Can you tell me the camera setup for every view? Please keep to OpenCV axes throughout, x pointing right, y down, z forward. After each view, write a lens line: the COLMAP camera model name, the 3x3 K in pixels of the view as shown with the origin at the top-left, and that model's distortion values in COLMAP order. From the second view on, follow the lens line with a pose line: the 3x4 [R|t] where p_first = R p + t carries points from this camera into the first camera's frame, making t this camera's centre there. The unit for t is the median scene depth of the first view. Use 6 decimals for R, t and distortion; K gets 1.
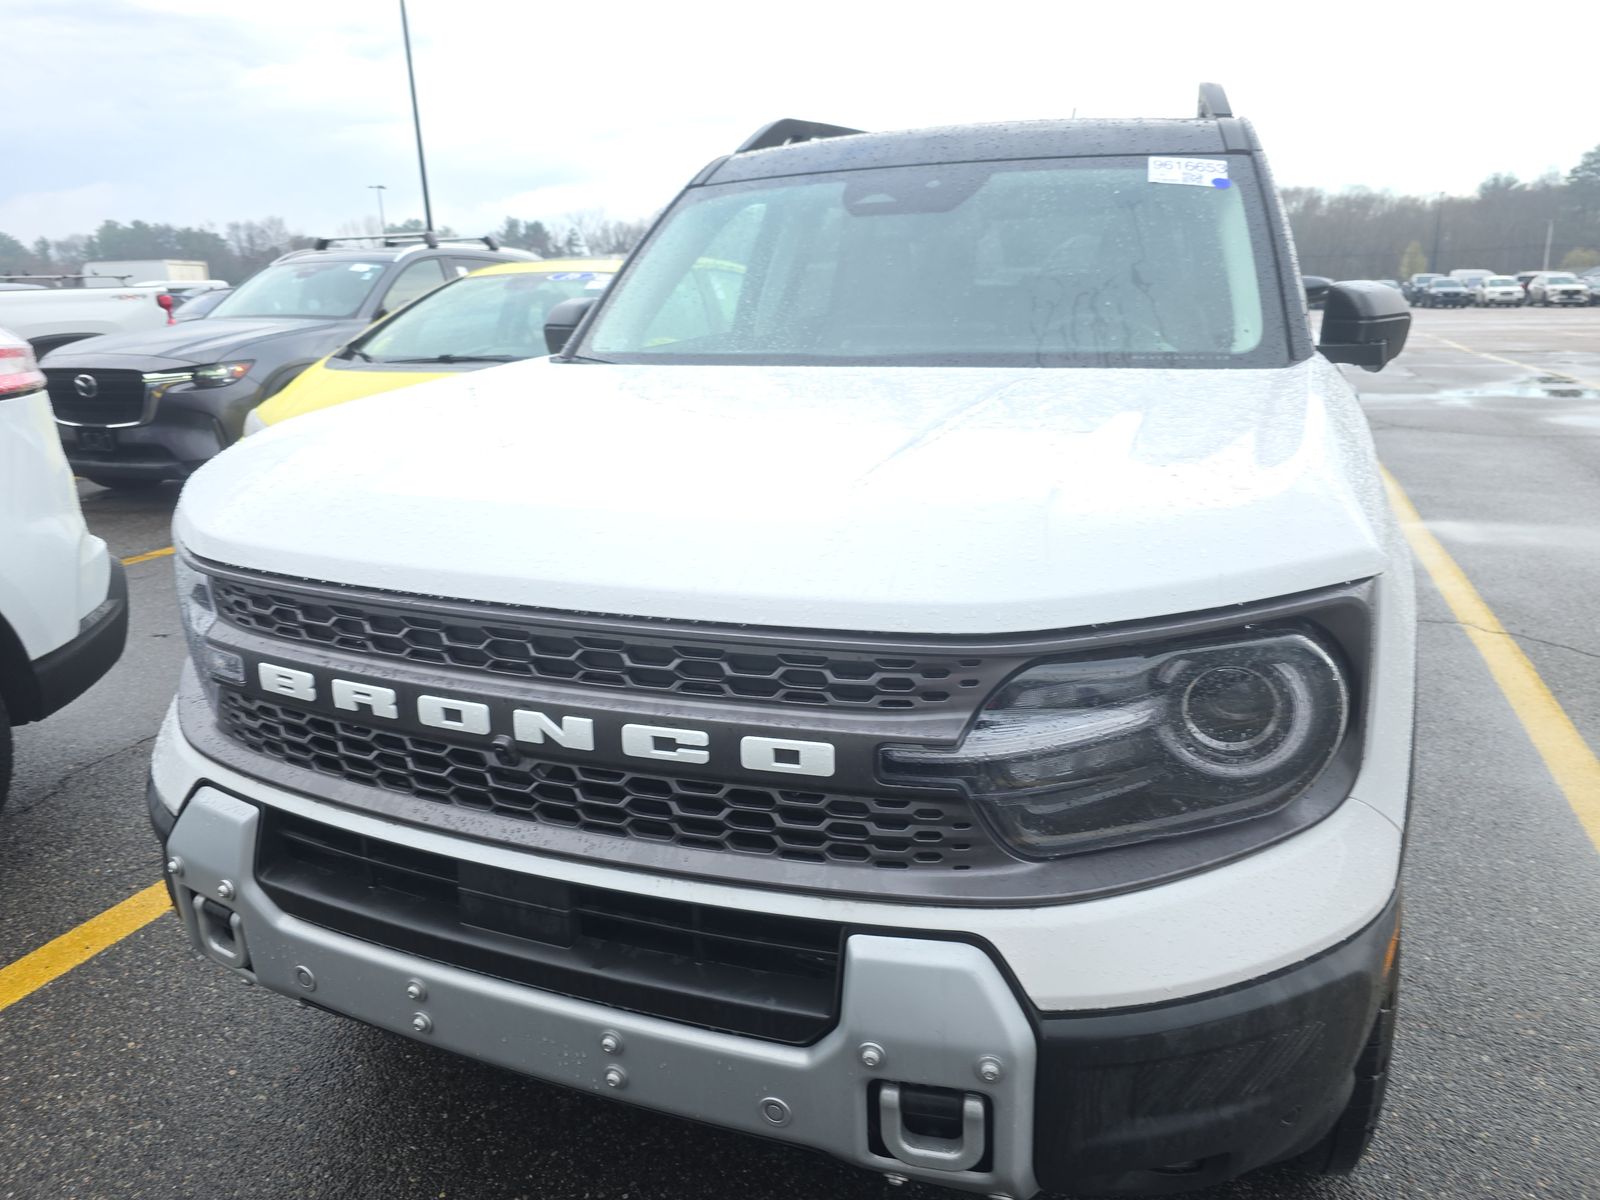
lens RADIAL K [[1122.7, 0, 800.0], [0, 1122.7, 600.0], [0, 0, 1]] dist [0.067104, -0.071878]
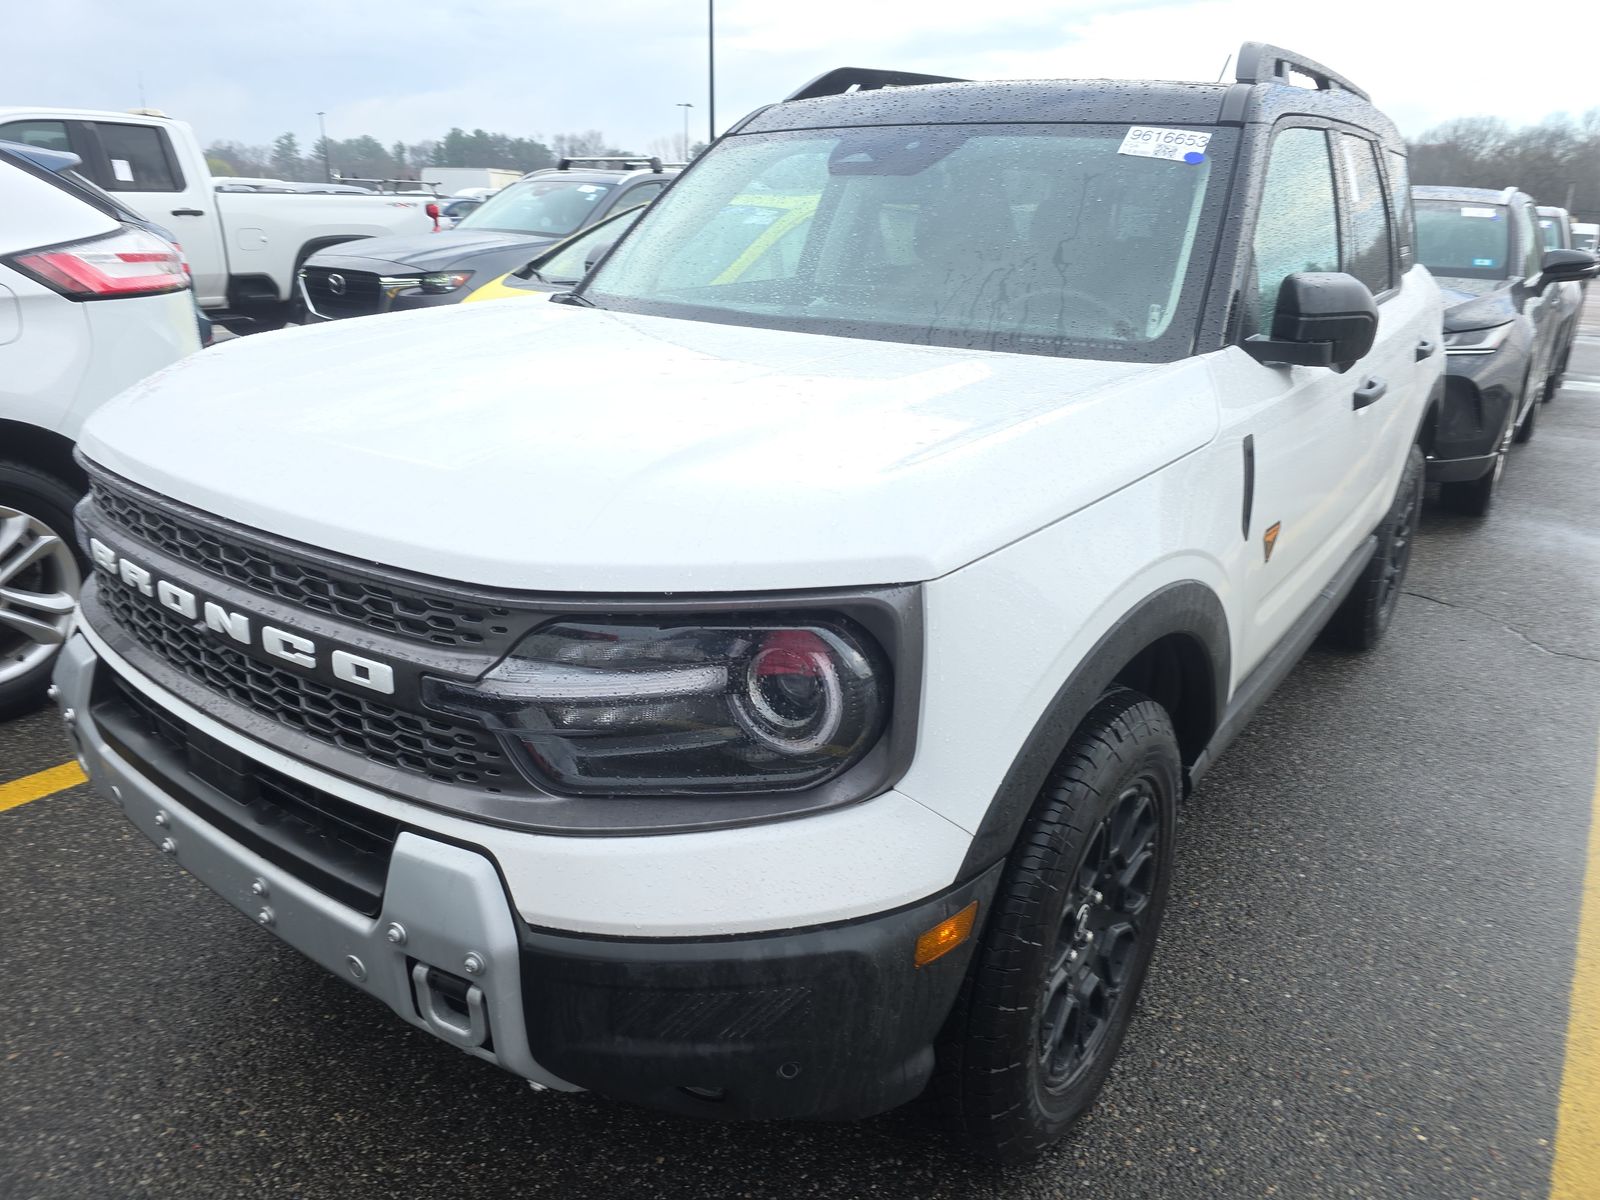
lens RADIAL K [[1122.7, 0, 800.0], [0, 1122.7, 600.0], [0, 0, 1]] dist [0.067104, -0.071878]
pose [[0.964028, 0.131941, -0.230743, 0.364868], [-0.118128, 0.990330, 0.072748, -0.038280], [0.238110, -0.042874, 0.970291, -0.010055]]
